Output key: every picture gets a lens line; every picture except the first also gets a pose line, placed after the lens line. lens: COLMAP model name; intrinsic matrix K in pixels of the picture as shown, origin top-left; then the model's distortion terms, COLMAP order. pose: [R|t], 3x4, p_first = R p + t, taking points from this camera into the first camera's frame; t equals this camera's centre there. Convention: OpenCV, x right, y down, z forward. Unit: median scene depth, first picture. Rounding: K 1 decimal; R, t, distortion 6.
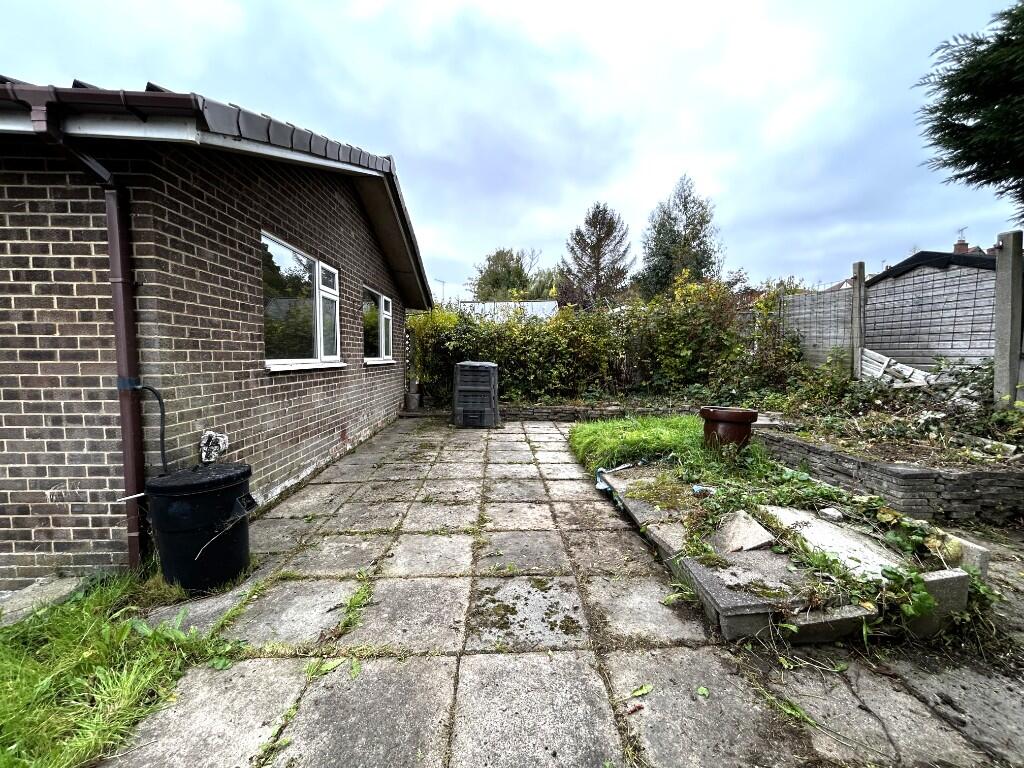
lens RADIAL K [[413.8, 0, 512.0], [0, 413.8, 384.0], [0, 0, 1]] dist [-0.002387, 0.000373]
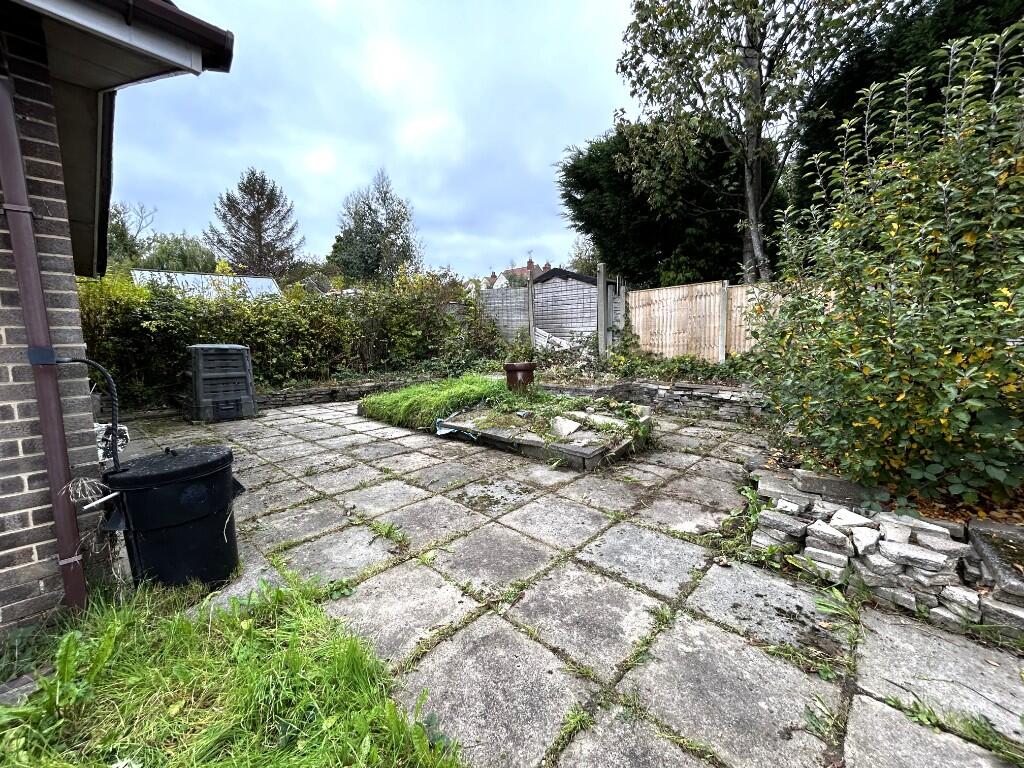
lens RADIAL K [[413.8, 0, 512.0], [0, 413.8, 384.0], [0, 0, 1]] dist [-0.002387, 0.000373]
pose [[0.703630, -0.095146, 0.704168, -0.508360], [0.073193, 0.995428, 0.061364, 0.037253], [-0.706787, 0.008363, 0.707377, -0.049475]]
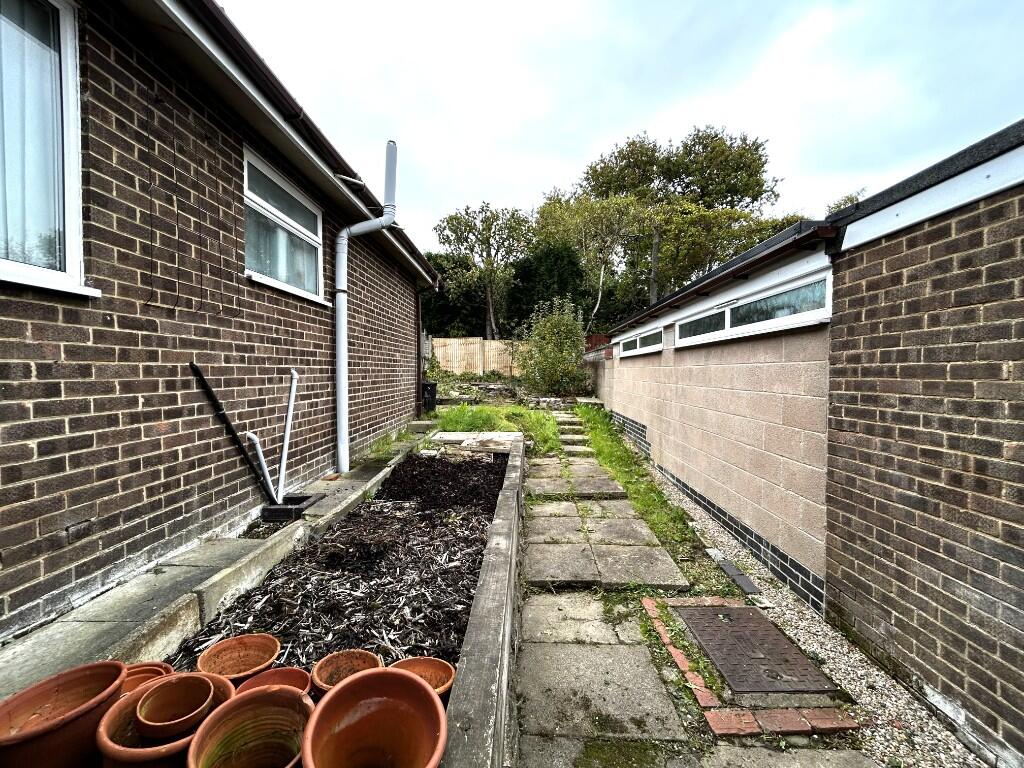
lens RADIAL K [[413.8, 0, 512.0], [0, 413.8, 384.0], [0, 0, 1]] dist [-0.002387, 0.000373]
pose [[0.036829, -0.025193, 0.999004, -2.374950], [0.071169, 0.997210, 0.022524, 0.133412], [-0.996784, 0.070268, 0.038519, 0.154167]]
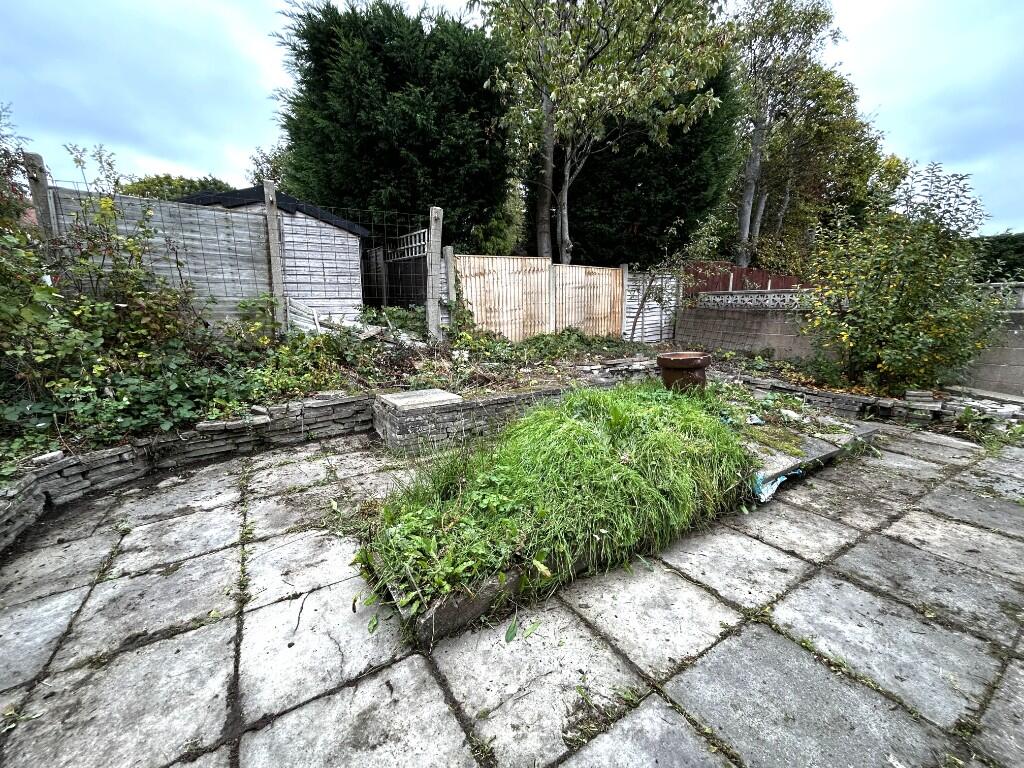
lens RADIAL K [[422.2, 0, 509.5], [0, 422.2, 368.8], [0, 0, 1]] dist [-0.001880, -0.000203]
pose [[-0.496992, -0.131113, 0.857793, -0.145037], [0.073246, 0.978653, 0.192025, -0.119780], [-0.864658, 0.158264, -0.476779, 1.648365]]
